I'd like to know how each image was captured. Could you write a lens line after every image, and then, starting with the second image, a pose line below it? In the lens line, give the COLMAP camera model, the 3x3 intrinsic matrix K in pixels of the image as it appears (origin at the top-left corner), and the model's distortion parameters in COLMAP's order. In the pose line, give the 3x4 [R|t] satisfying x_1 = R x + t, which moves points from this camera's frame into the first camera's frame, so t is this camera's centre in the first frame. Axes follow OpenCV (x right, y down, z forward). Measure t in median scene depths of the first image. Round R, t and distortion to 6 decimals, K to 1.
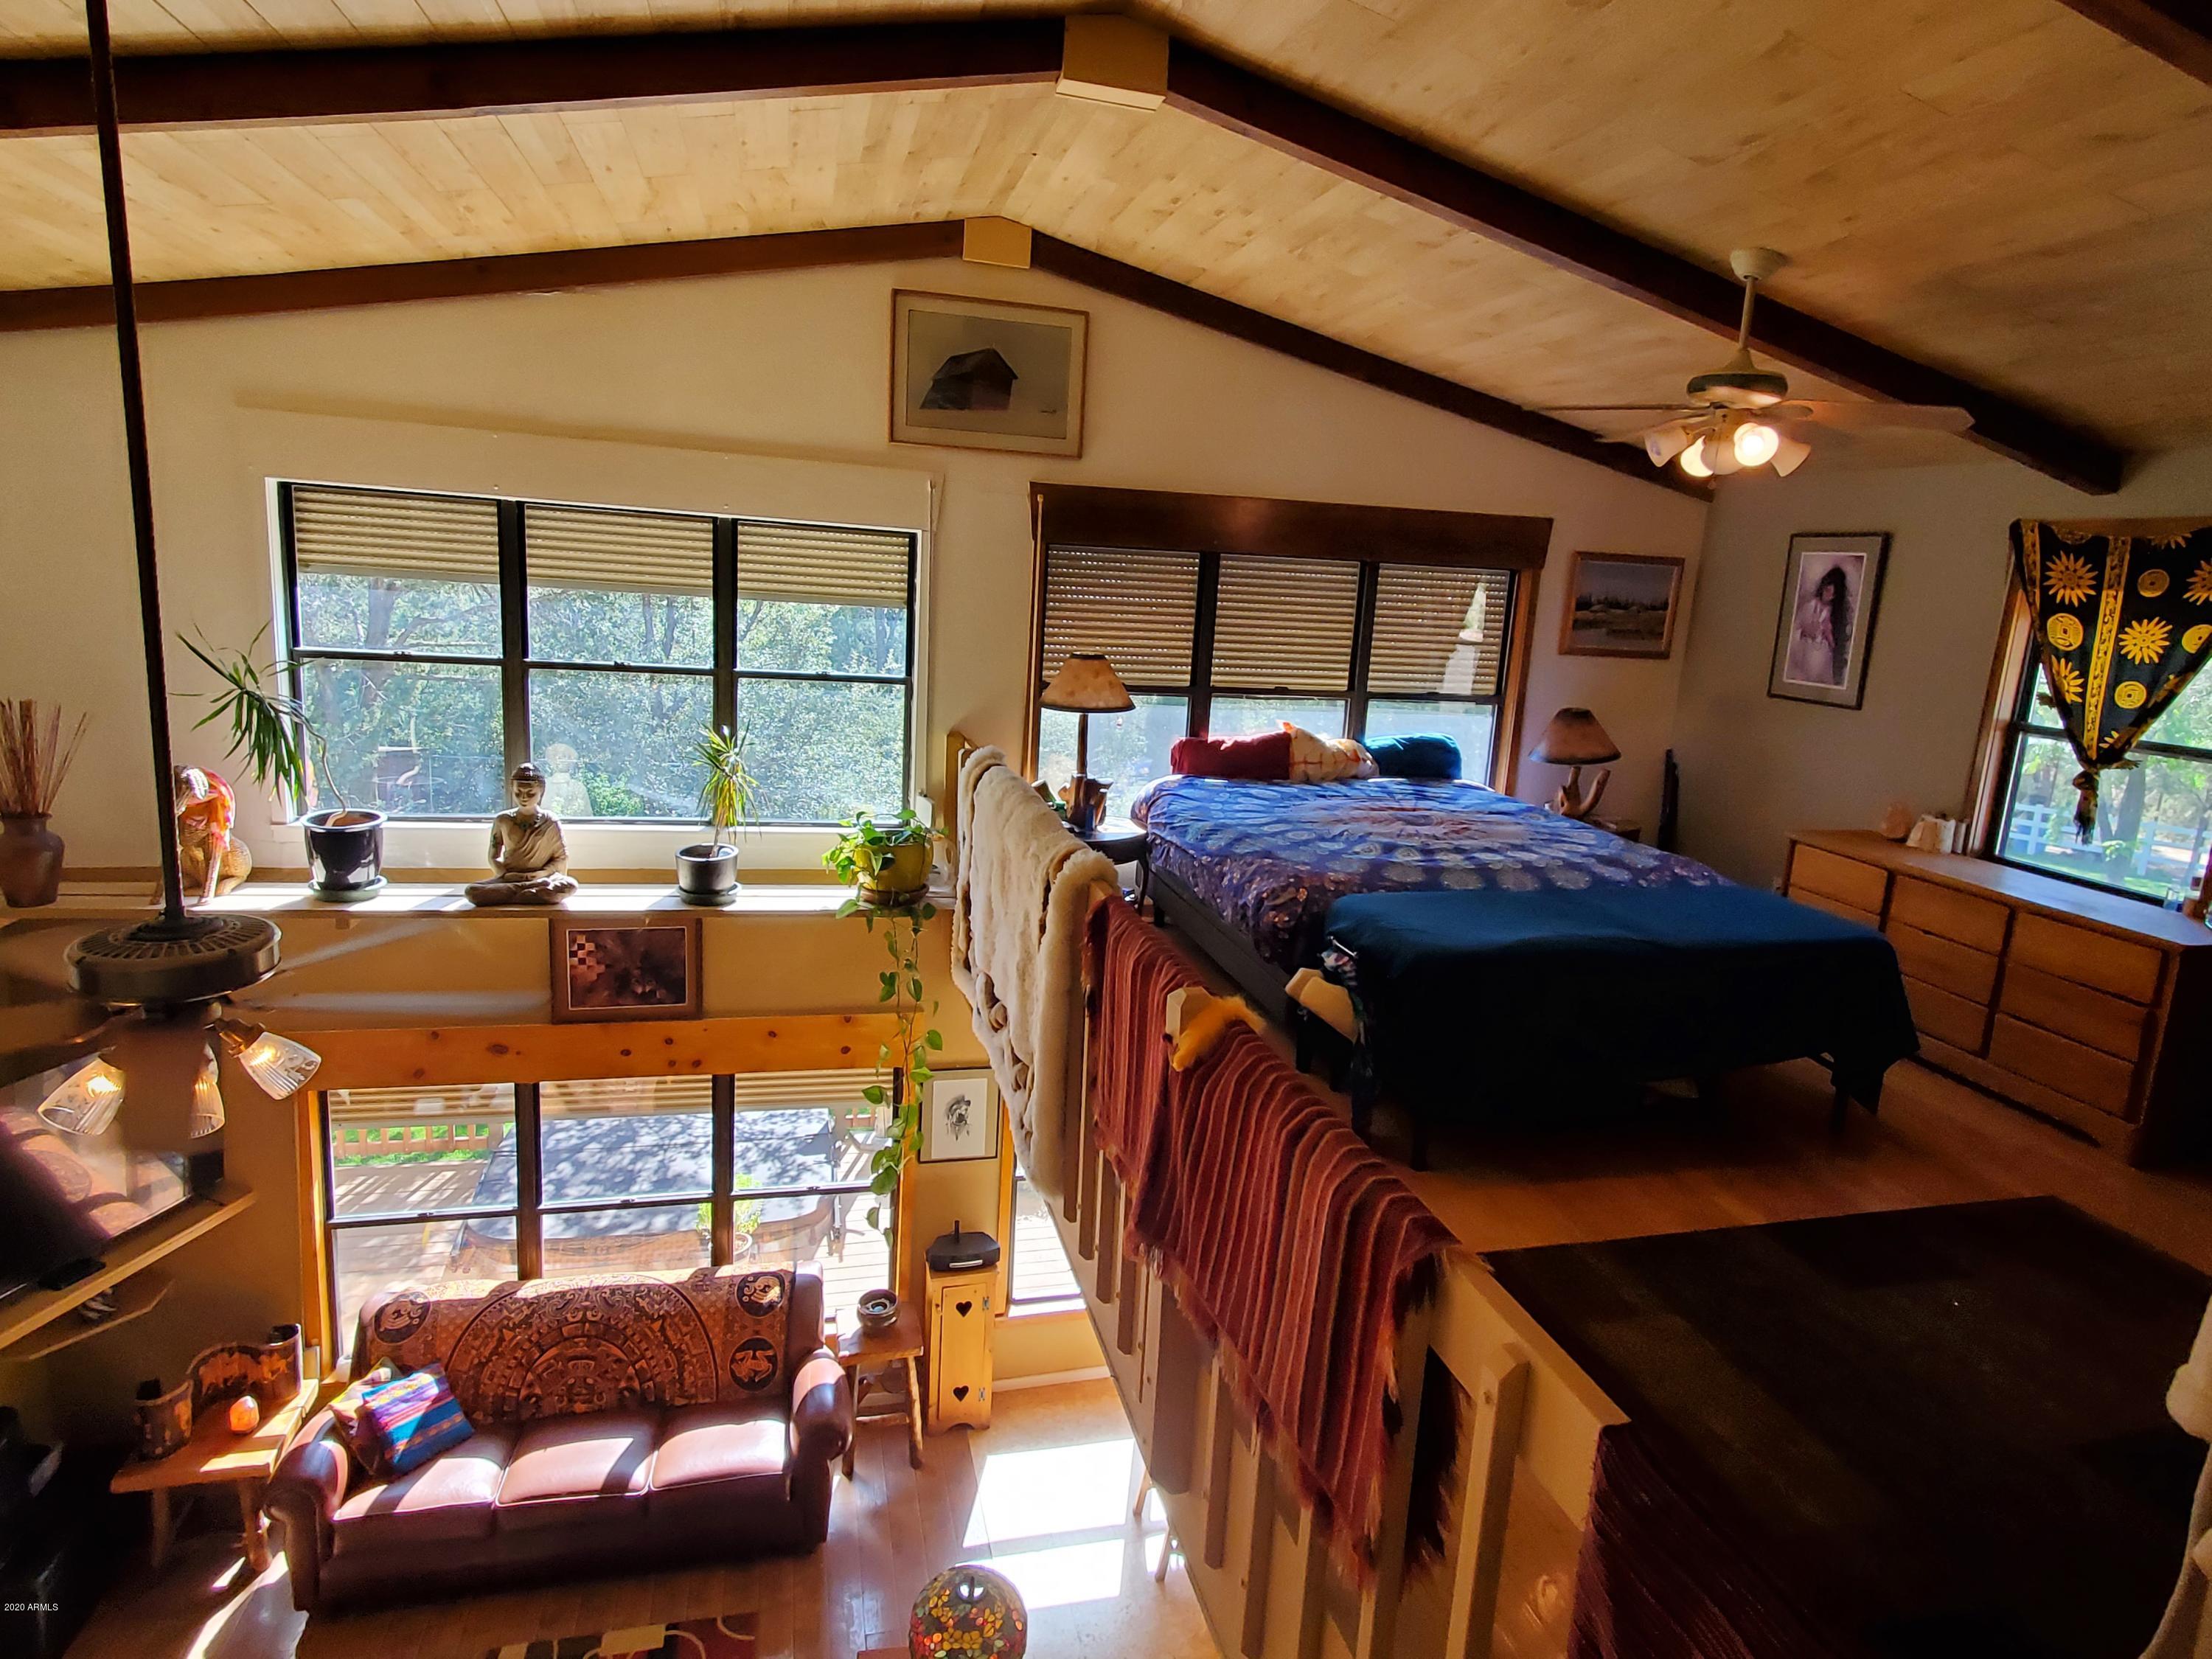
lens RADIAL K [[1190.6, 0, 1116.7], [0, 1190.6, 802.9], [0, 0, 1]] dist [0.009661, -0.001771]
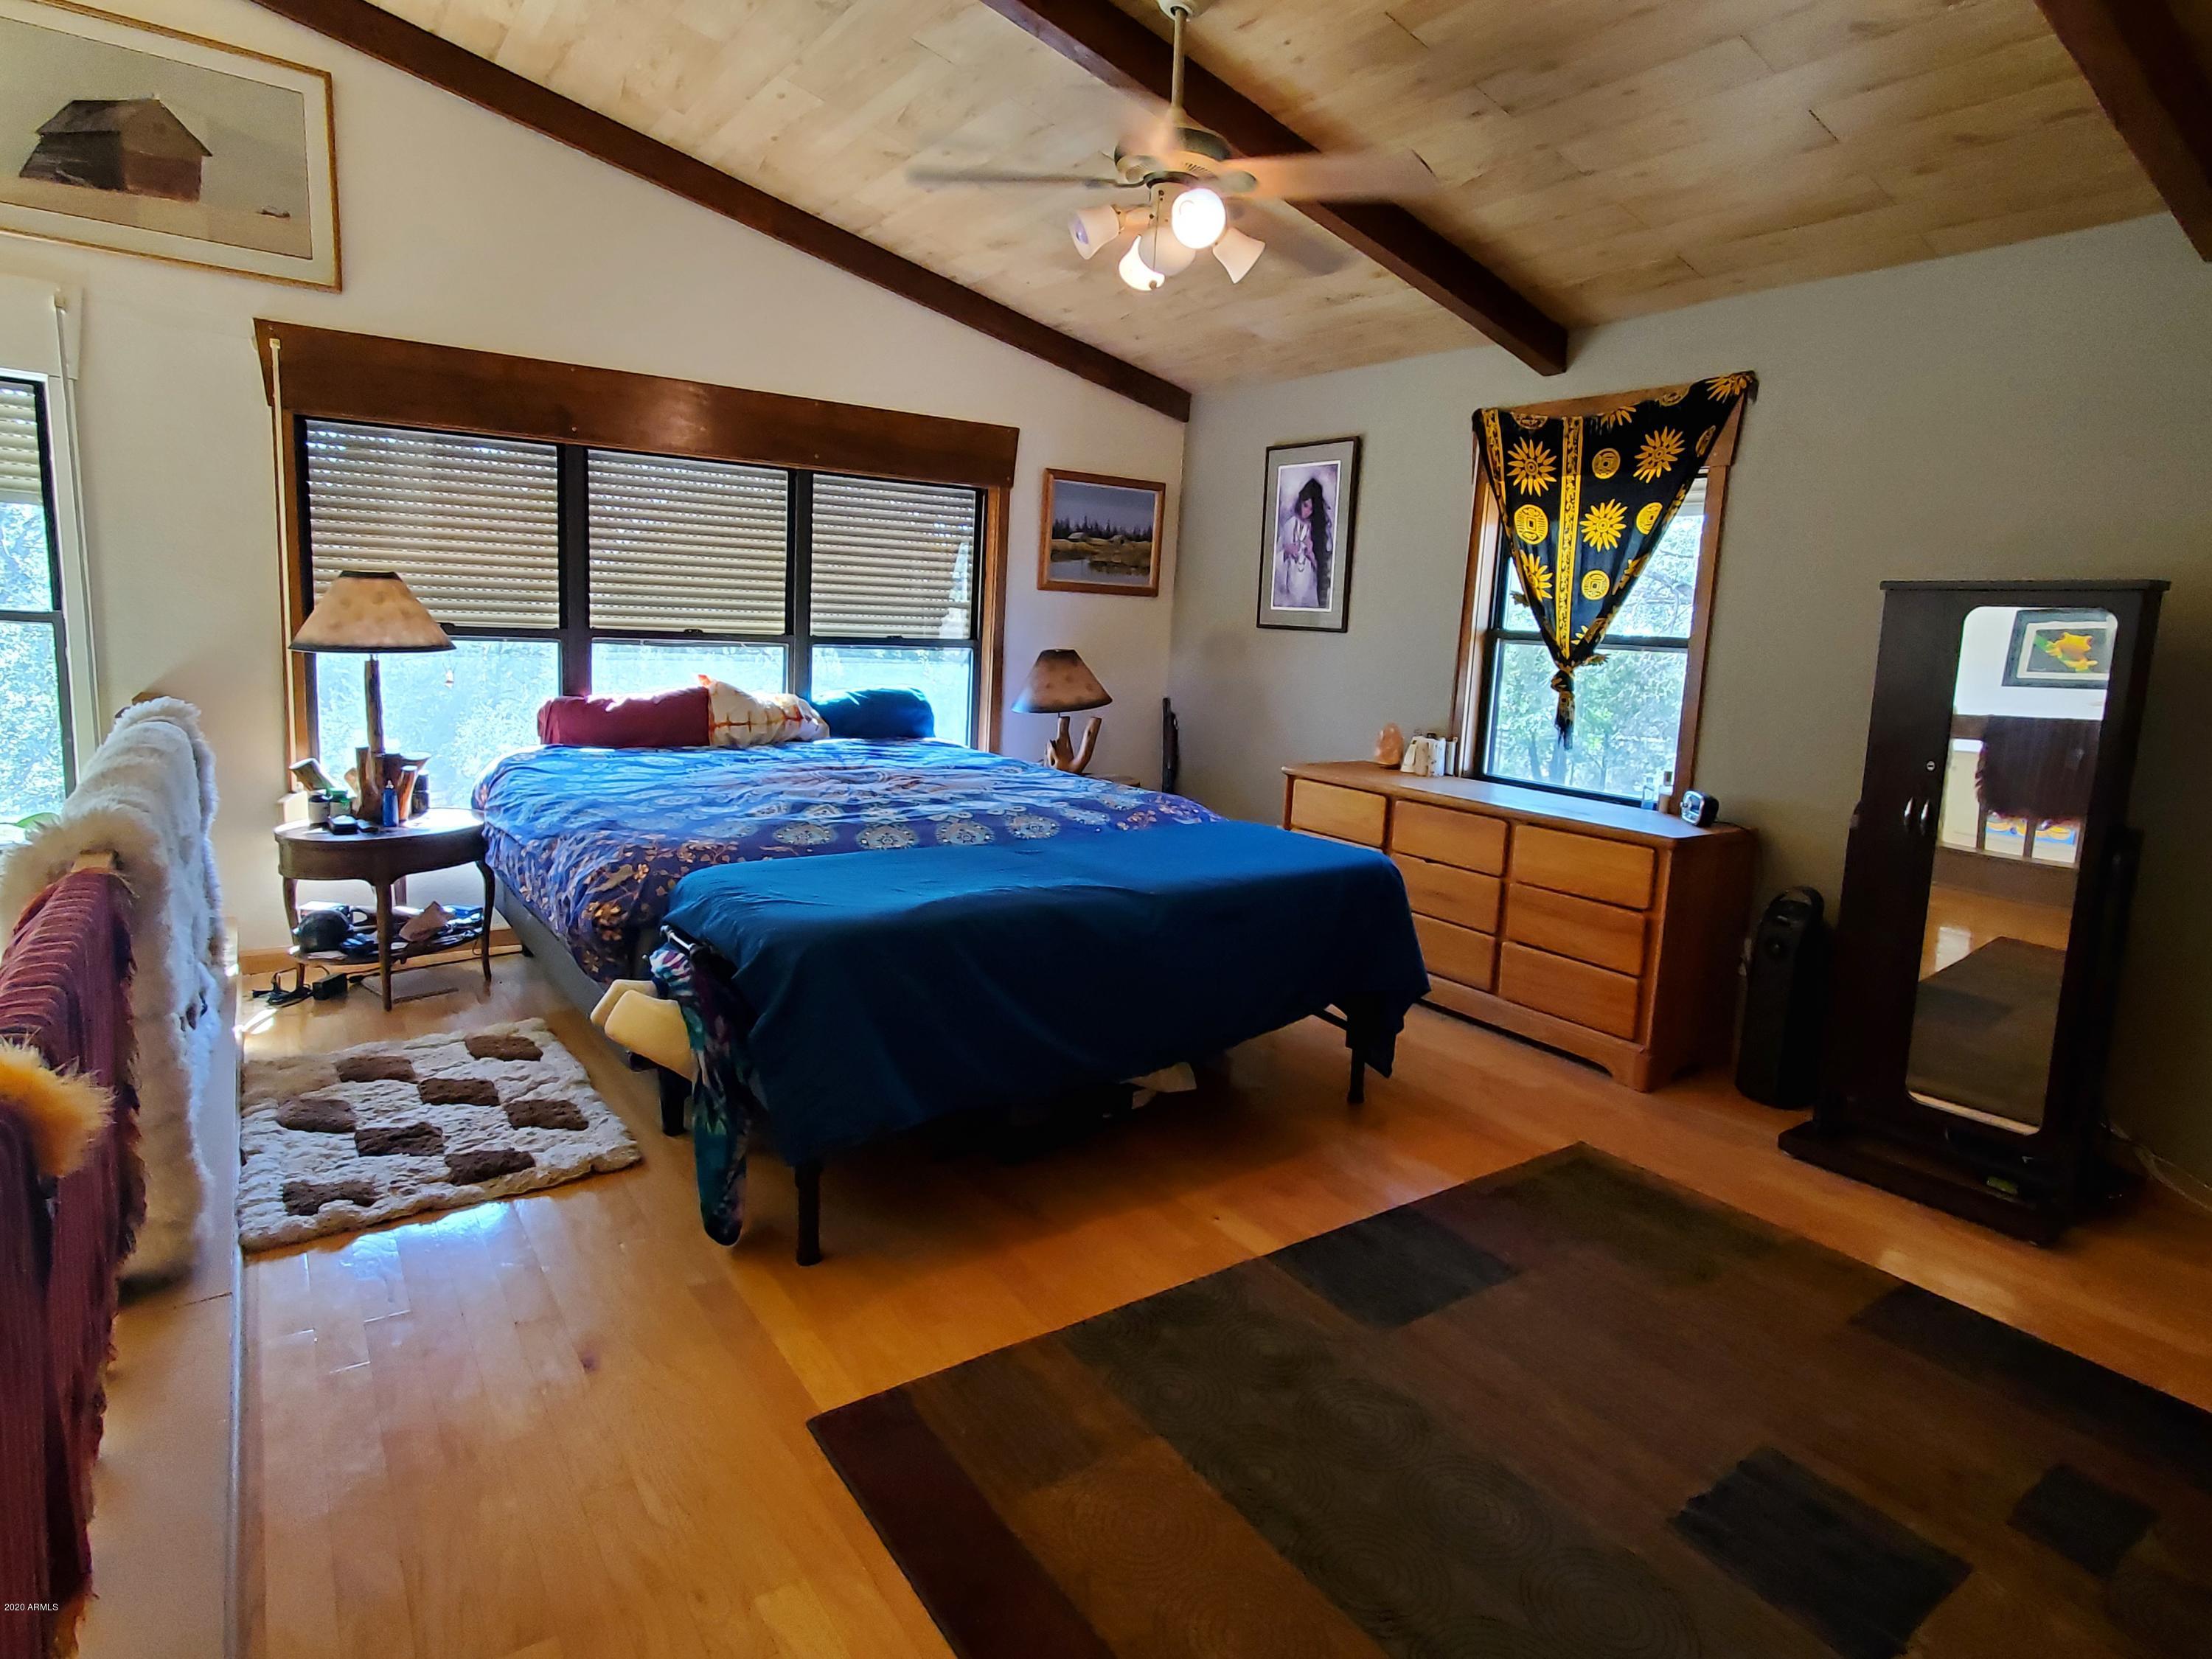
lens RADIAL K [[1190.6, 0, 1107.3], [0, 1190.6, 833.1], [0, 0, 1]] dist [0.009661, -0.001771]
pose [[0.937111, -0.074694, 0.340947, 0.152740], [0.074957, 0.997109, 0.012422, 0.057870], [-0.340889, 0.013916, 0.940001, 0.246736]]
